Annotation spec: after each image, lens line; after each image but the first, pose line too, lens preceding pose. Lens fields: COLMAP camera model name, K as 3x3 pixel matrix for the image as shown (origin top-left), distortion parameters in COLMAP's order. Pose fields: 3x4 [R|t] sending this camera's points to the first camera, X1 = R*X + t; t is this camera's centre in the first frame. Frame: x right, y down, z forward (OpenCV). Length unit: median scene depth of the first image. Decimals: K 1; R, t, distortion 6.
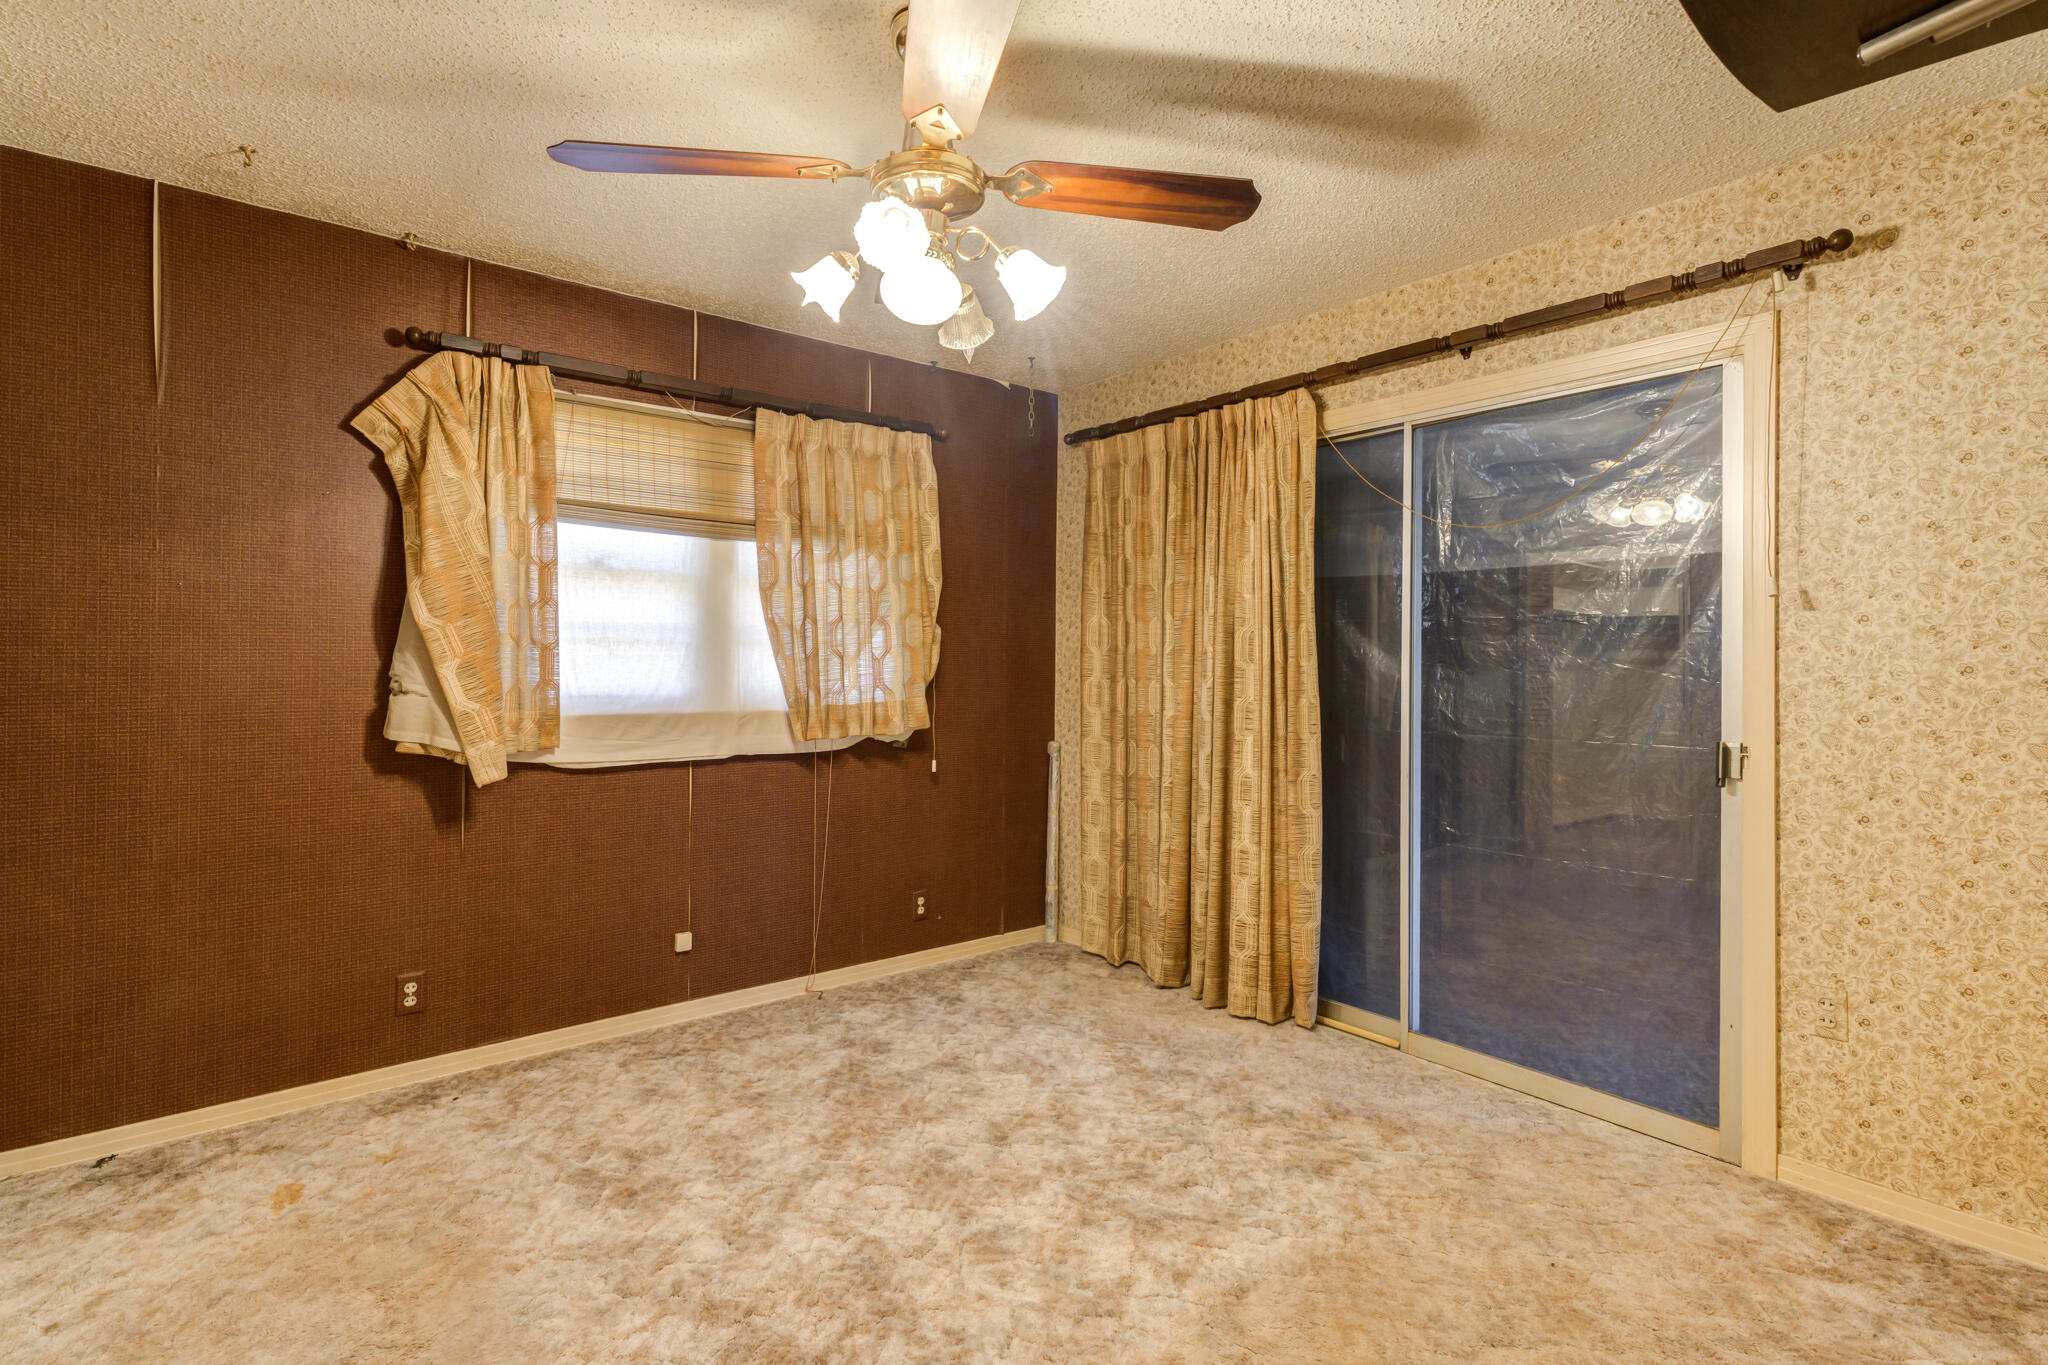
lens RADIAL K [[1007.0, 0, 1024.0], [0, 1007.0, 682.5], [0, 0, 1]] dist [0.001325, -0.000369]
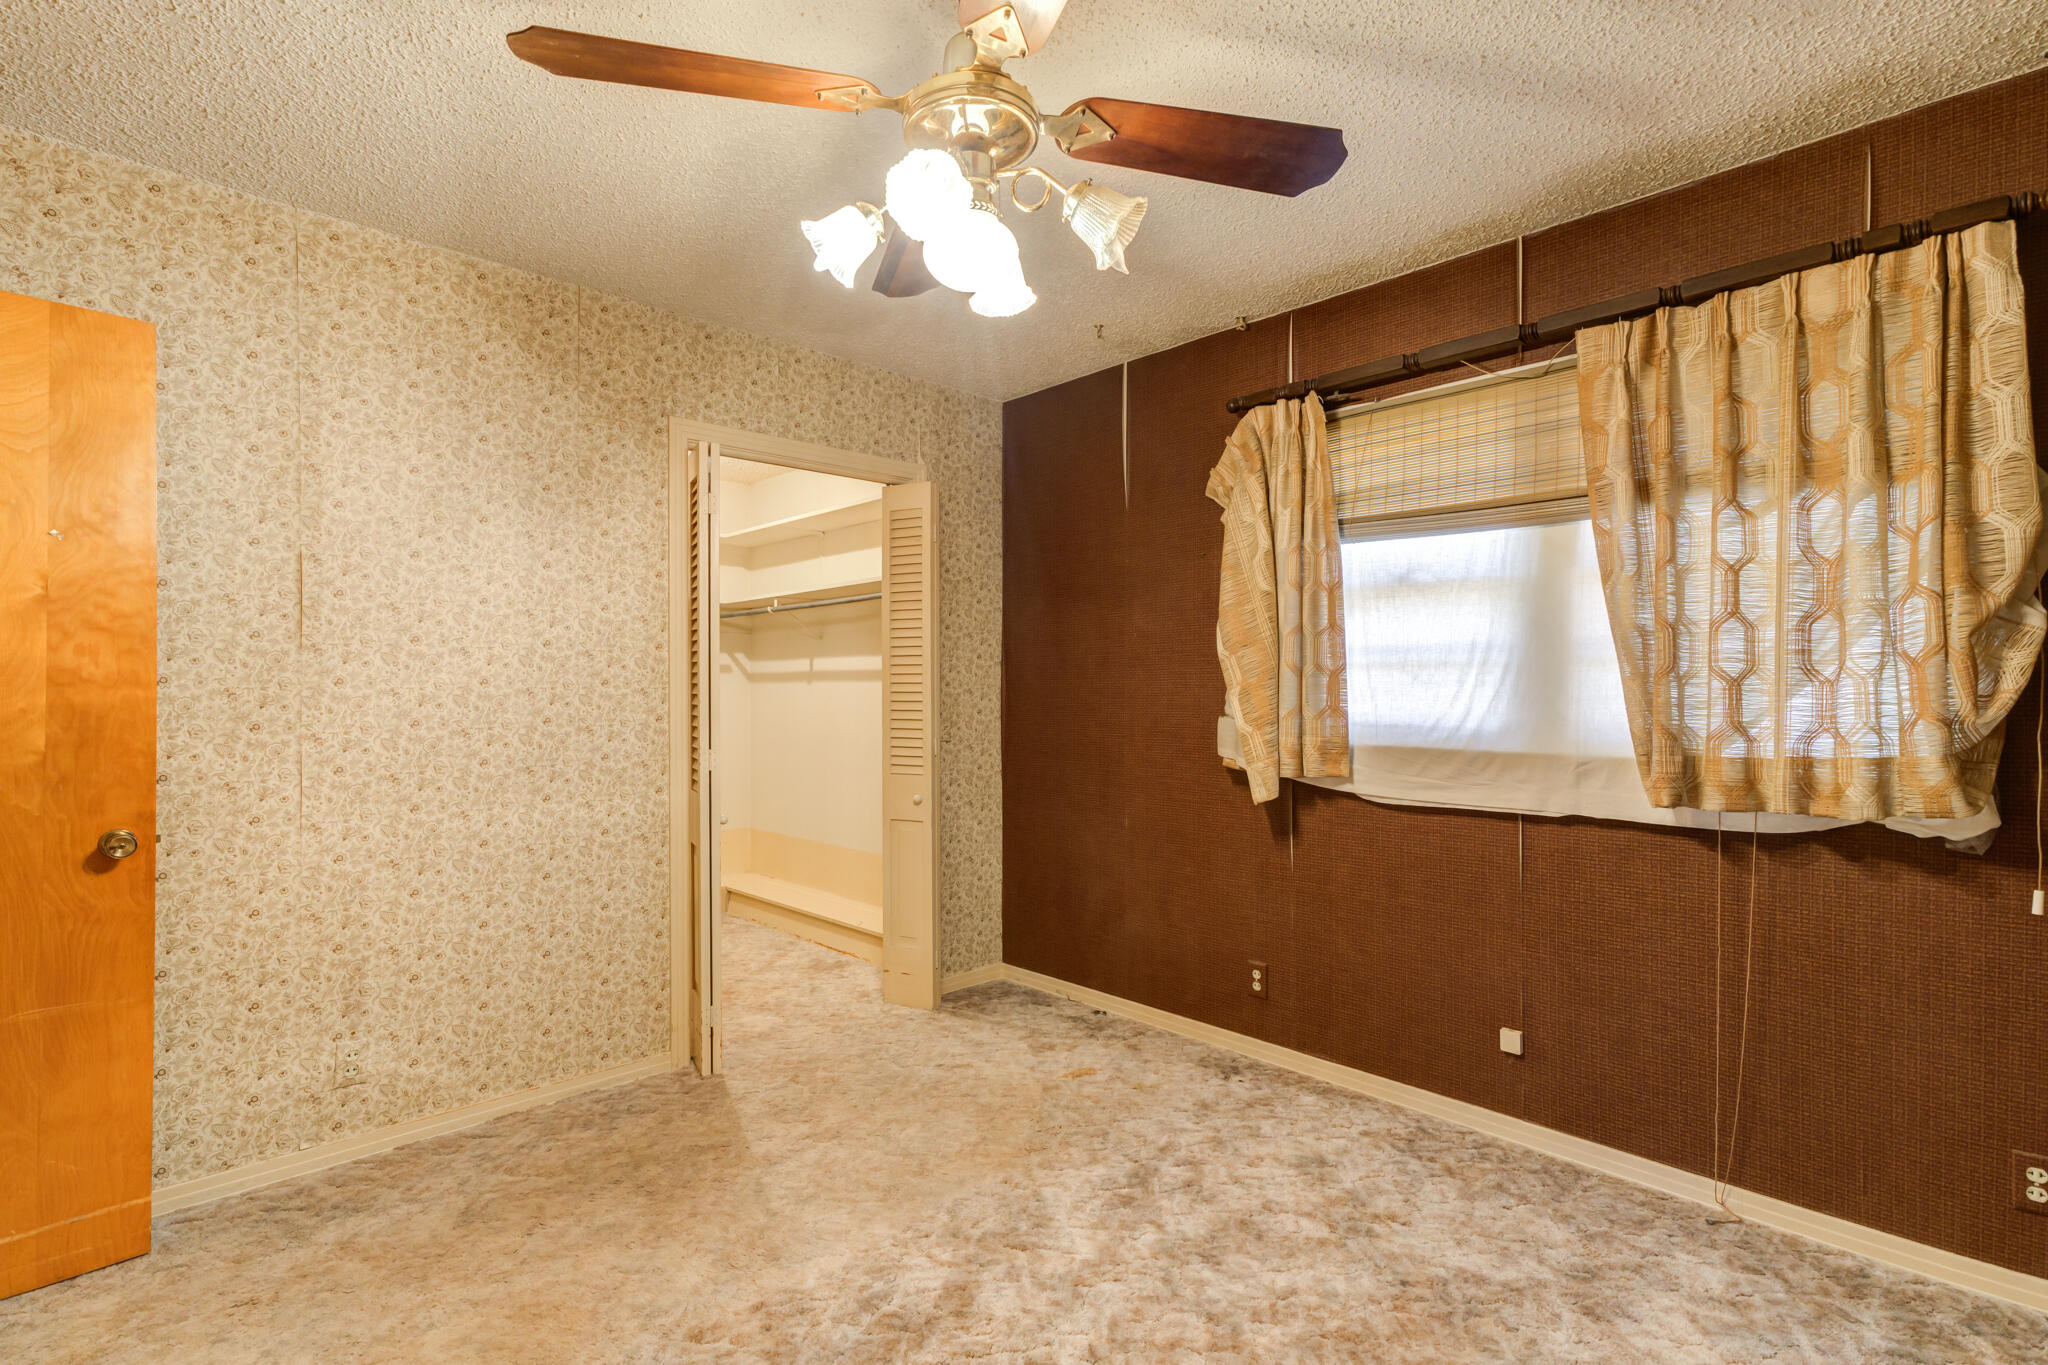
lens RADIAL K [[994.1, 0, 1022.4], [0, 994.1, 703.1], [0, 0, 1]] dist [0.001807, 0.000642]
pose [[0.037498, 0.010910, -0.999237, 0.474499], [-0.018092, 0.999784, 0.010237, -0.010304], [0.999133, 0.017694, 0.037687, 0.646596]]
